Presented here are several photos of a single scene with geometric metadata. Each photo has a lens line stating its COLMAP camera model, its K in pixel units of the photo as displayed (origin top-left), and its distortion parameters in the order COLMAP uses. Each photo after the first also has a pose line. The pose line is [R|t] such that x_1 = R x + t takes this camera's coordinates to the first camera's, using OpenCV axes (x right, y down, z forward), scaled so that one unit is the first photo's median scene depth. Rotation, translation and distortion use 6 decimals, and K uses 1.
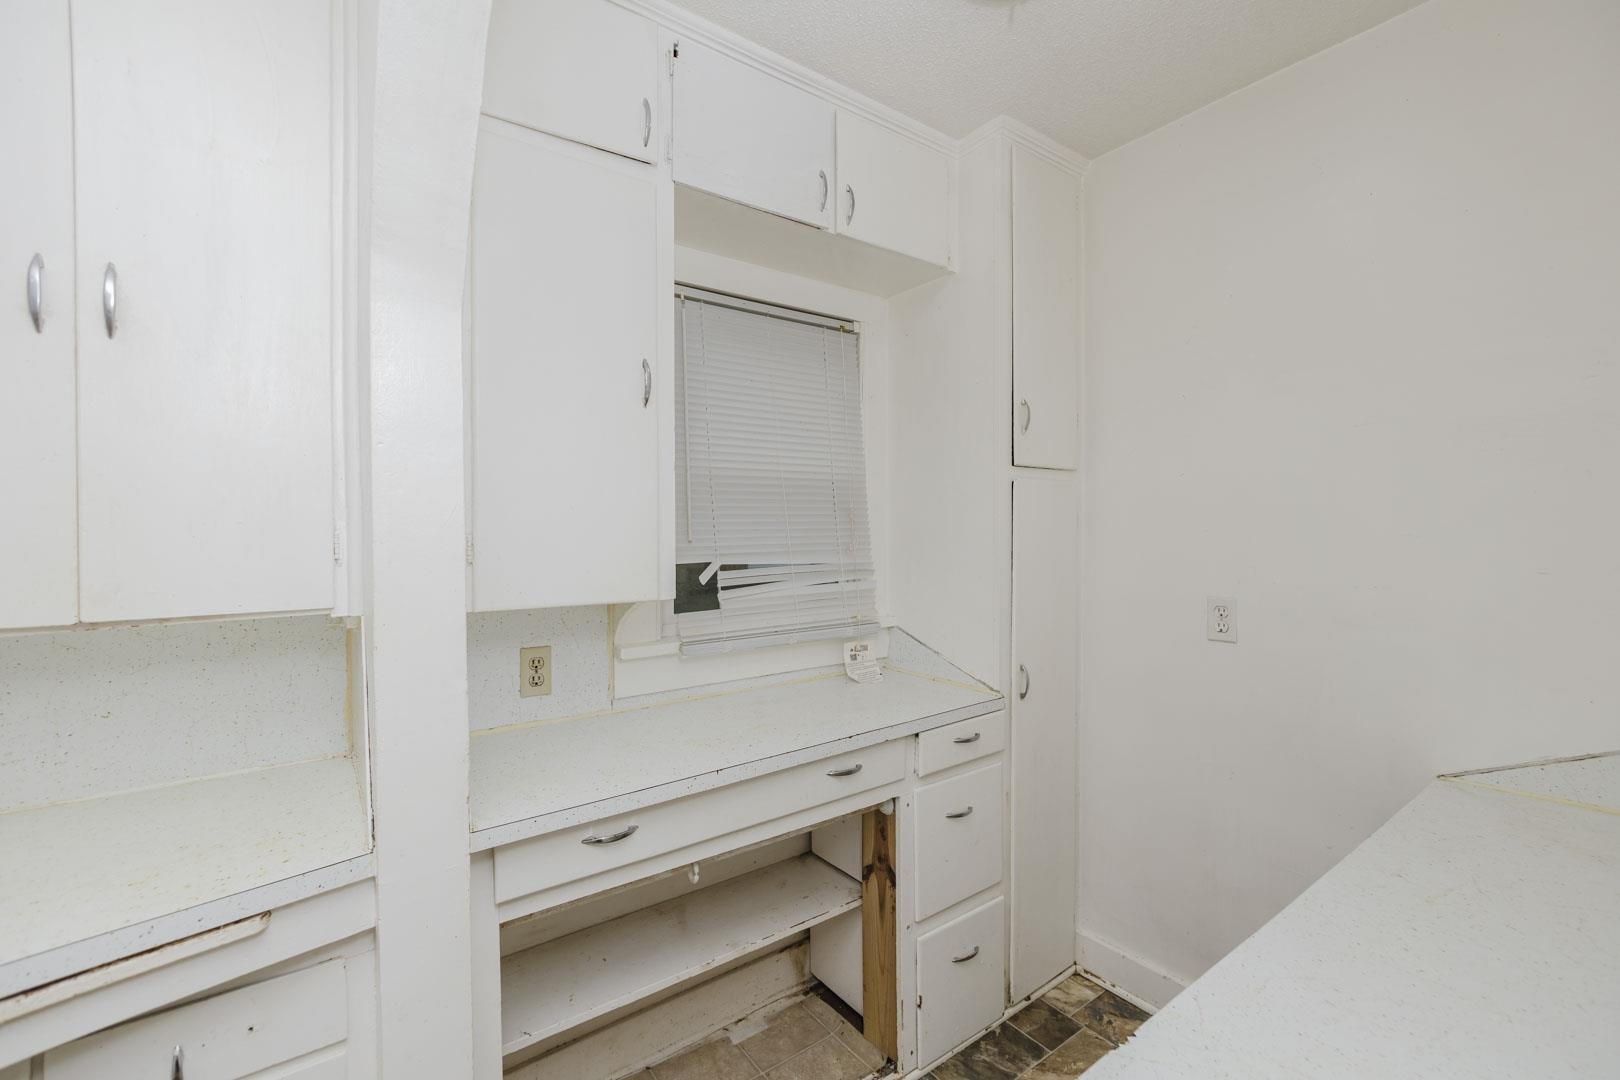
lens RADIAL K [[692.0, 0, 802.1], [0, 692.0, 543.9], [0, 0, 1]] dist [-0.003382, 0.001436]
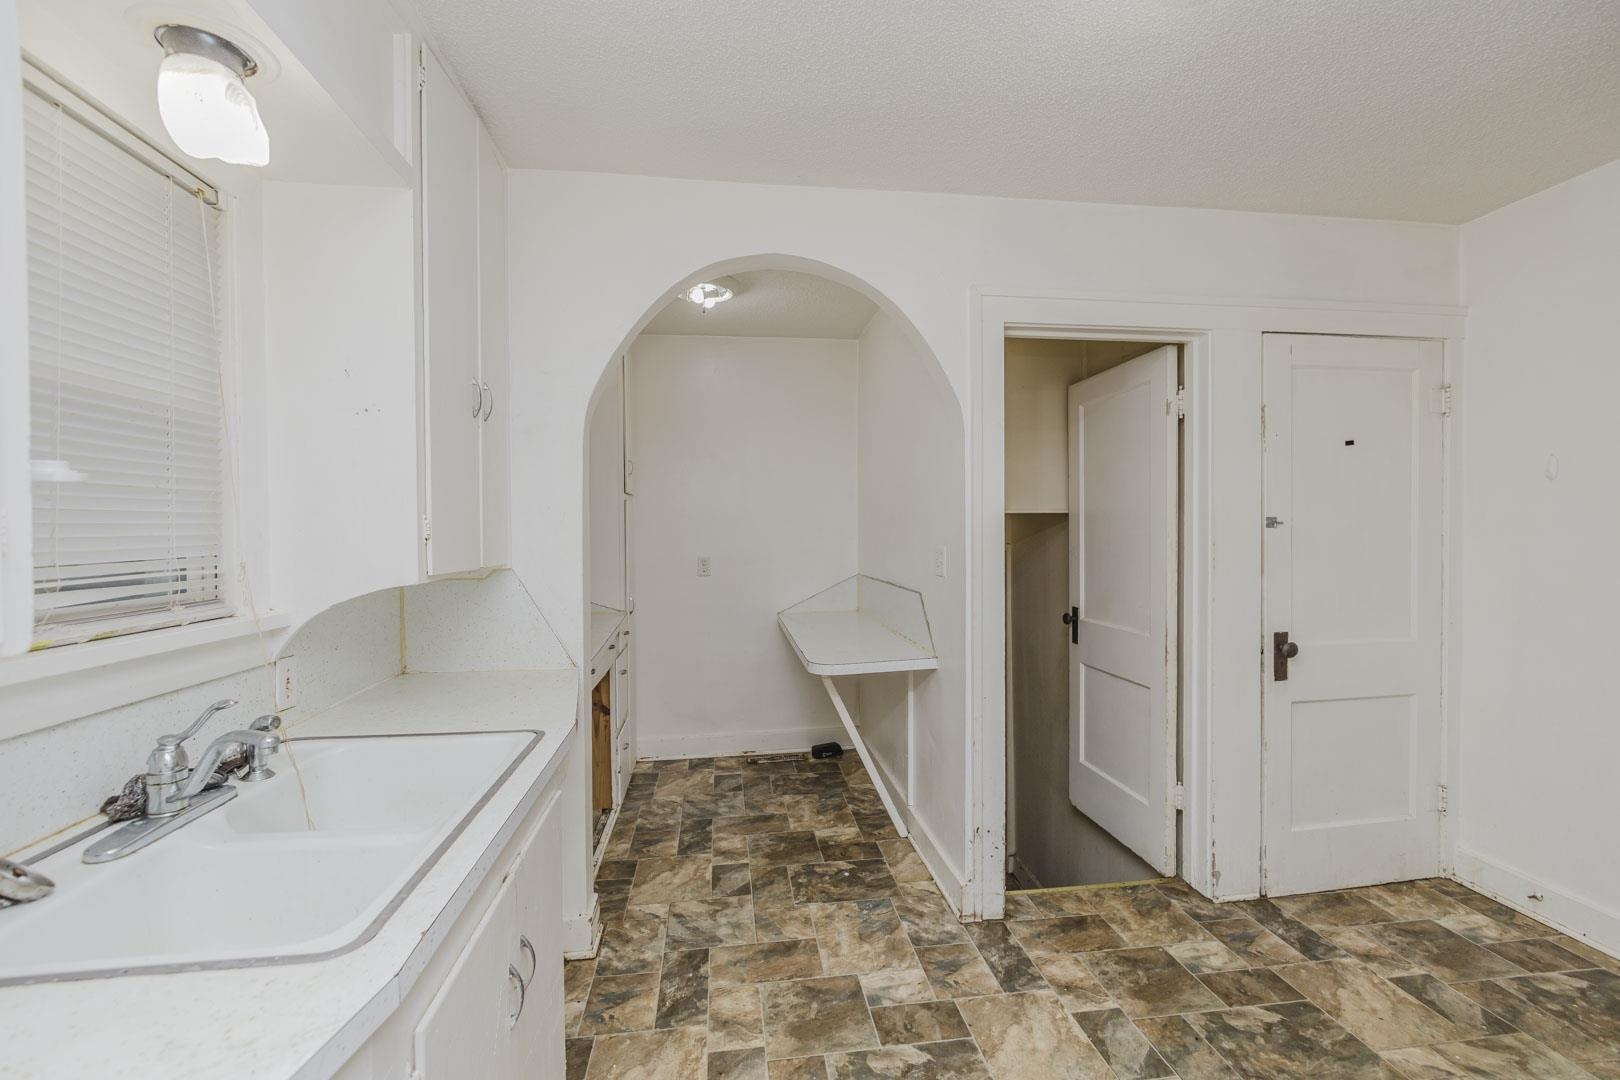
lens RADIAL K [[692.0, 0, 800.6], [0, 692.0, 539.3], [0, 0, 1]] dist [-0.003382, 0.001436]
pose [[0.492493, -0.014340, 0.870198, -1.176988], [0.026942, 0.999636, 0.001225, 0.027396], [-0.869899, 0.022842, 0.492700, -0.383749]]
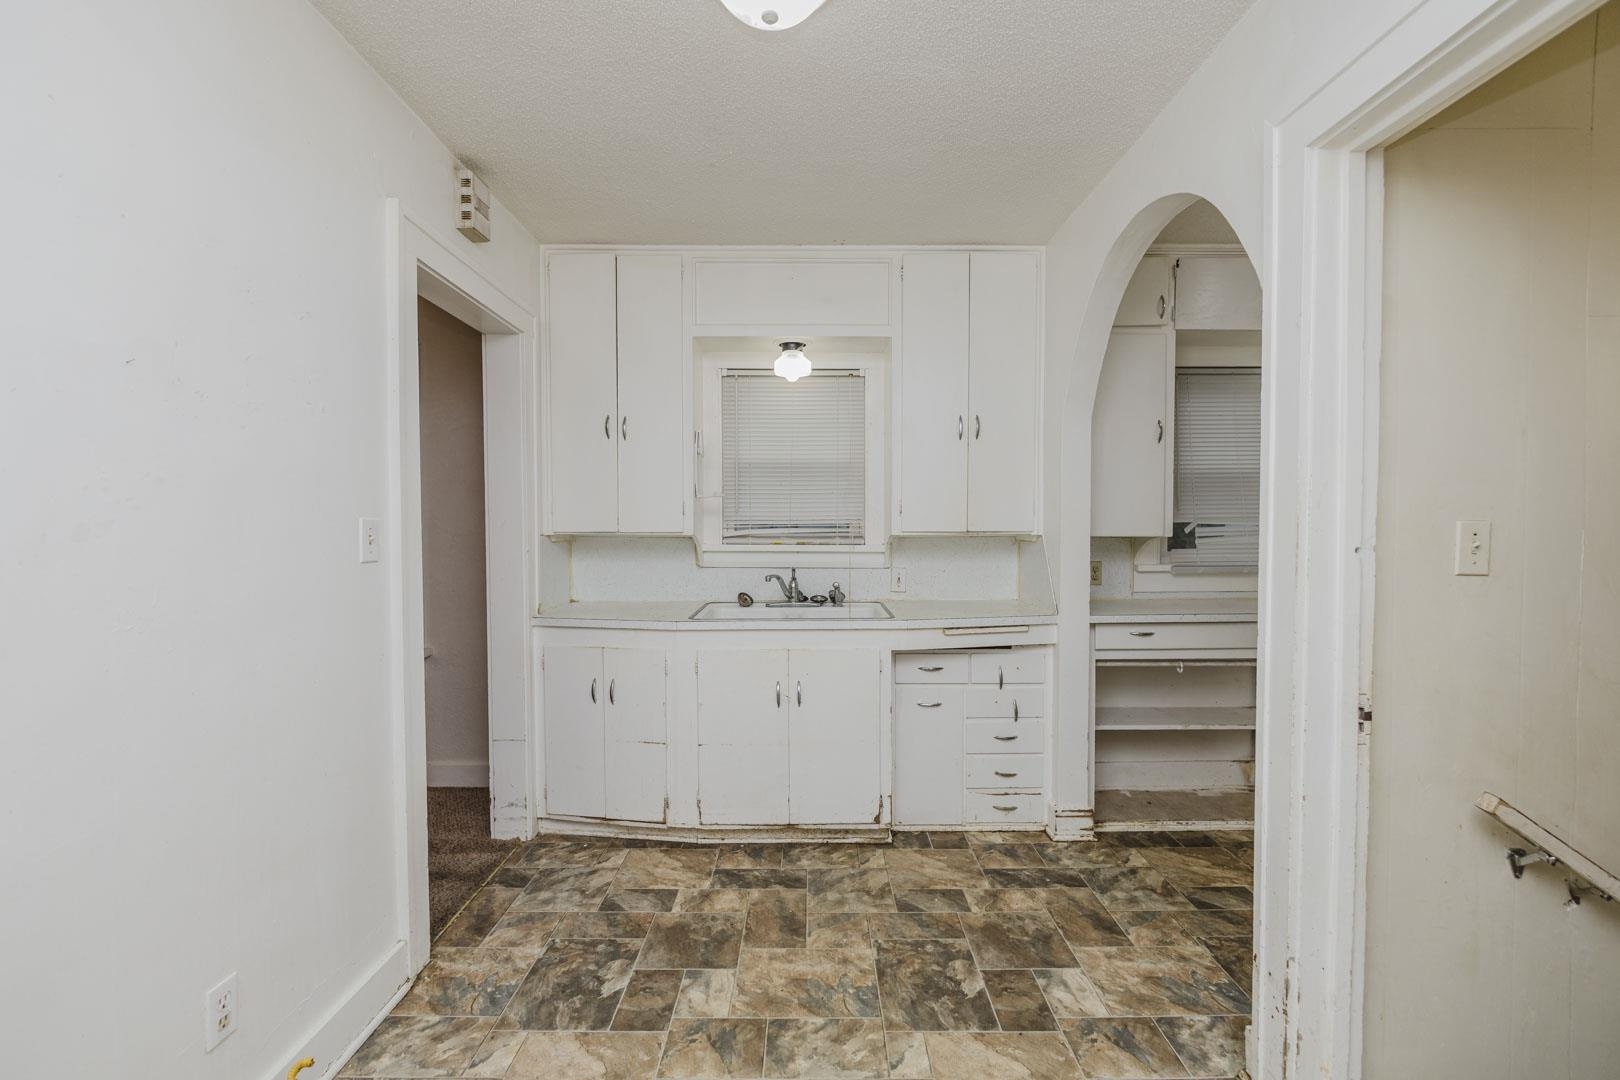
lens RADIAL K [[692.0, 0, 816.9], [0, 692.0, 535.8], [0, 0, 1]] dist [-0.003382, 0.001436]
pose [[0.817007, 0.017068, -0.576374, 0.107726], [-0.012481, 0.999851, 0.011918, 0.053212], [0.576492, -0.002543, 0.817099, -1.016812]]
